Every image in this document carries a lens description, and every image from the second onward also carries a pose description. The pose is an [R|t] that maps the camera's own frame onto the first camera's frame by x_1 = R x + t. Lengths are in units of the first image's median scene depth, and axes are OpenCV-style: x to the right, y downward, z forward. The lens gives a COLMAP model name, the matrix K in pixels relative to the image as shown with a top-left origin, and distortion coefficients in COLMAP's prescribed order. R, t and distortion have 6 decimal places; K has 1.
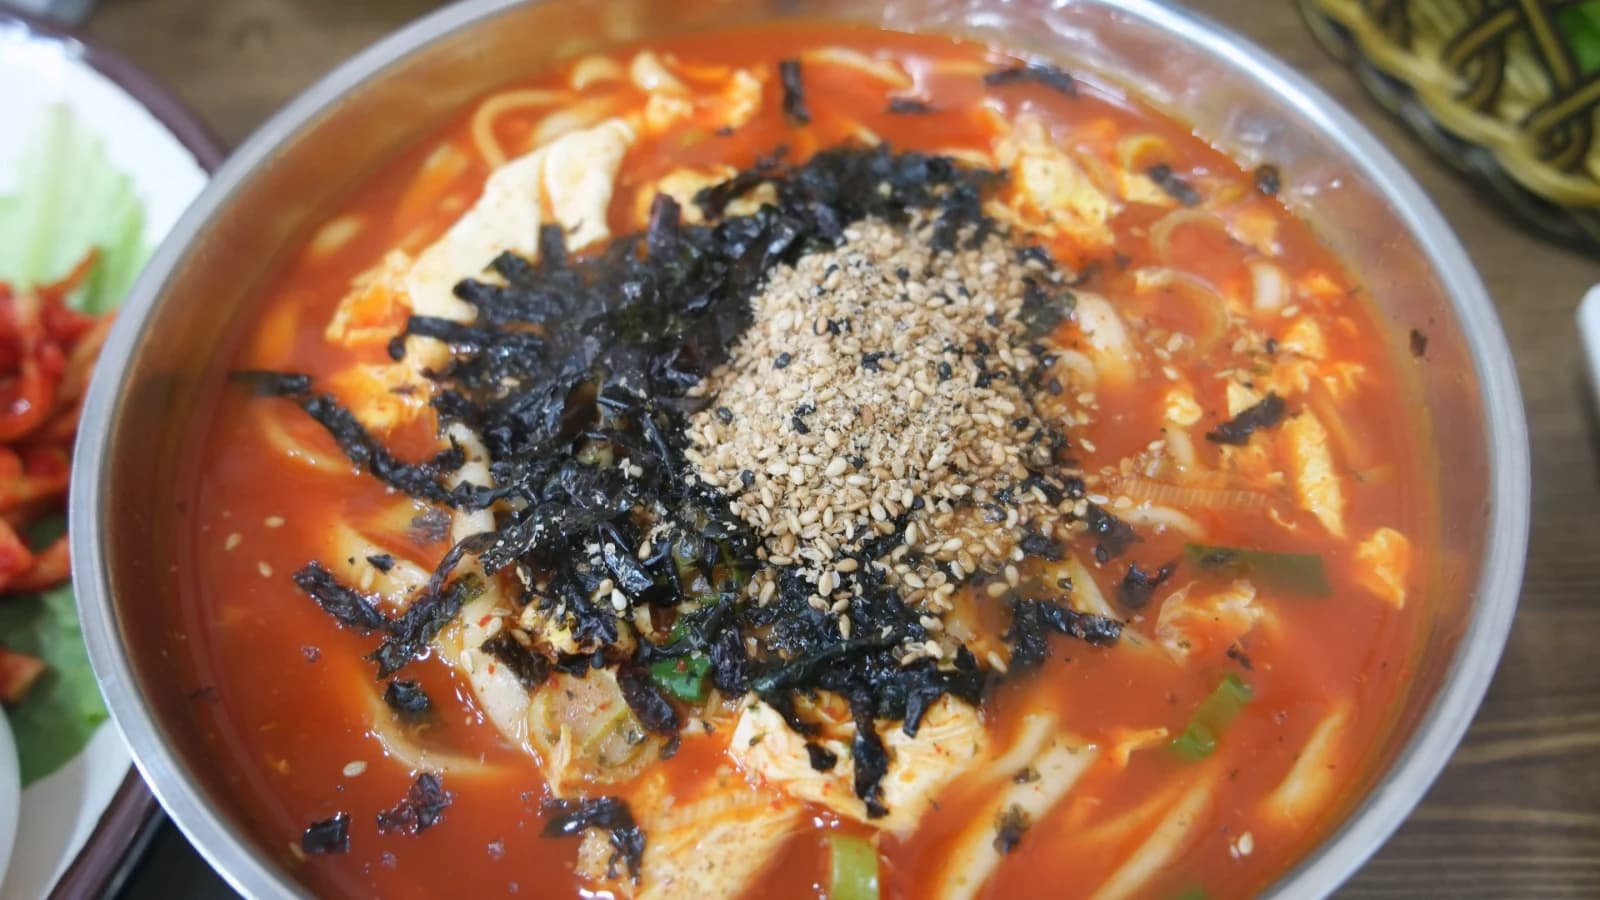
lens RADIAL K [[1334.1, 0, 800.0], [0, 1334.1, 450.0], [0, 0, 1]] dist [-0.022513, -0.001070]
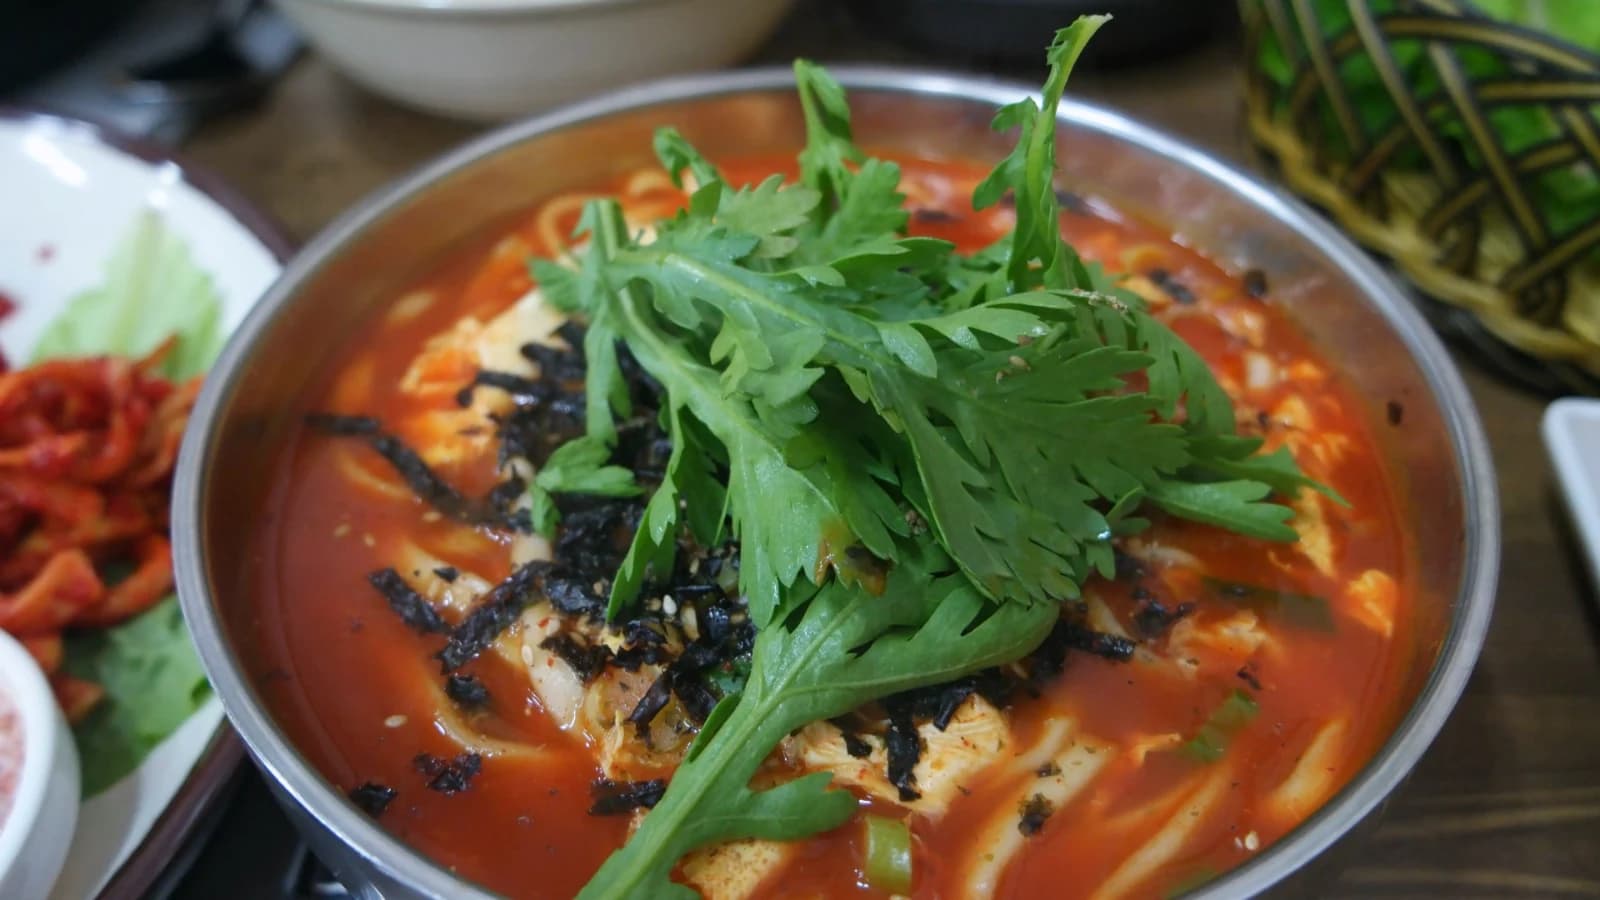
lens RADIAL K [[1334.1, 0, 800.0], [0, 1334.1, 450.0], [0, 0, 1]] dist [-0.022513, -0.001070]
pose [[0.999525, 0.029942, 0.007317, -0.042540], [-0.028304, 0.985601, -0.166705, 0.166980], [-0.012203, 0.166418, 0.985980, -0.089456]]
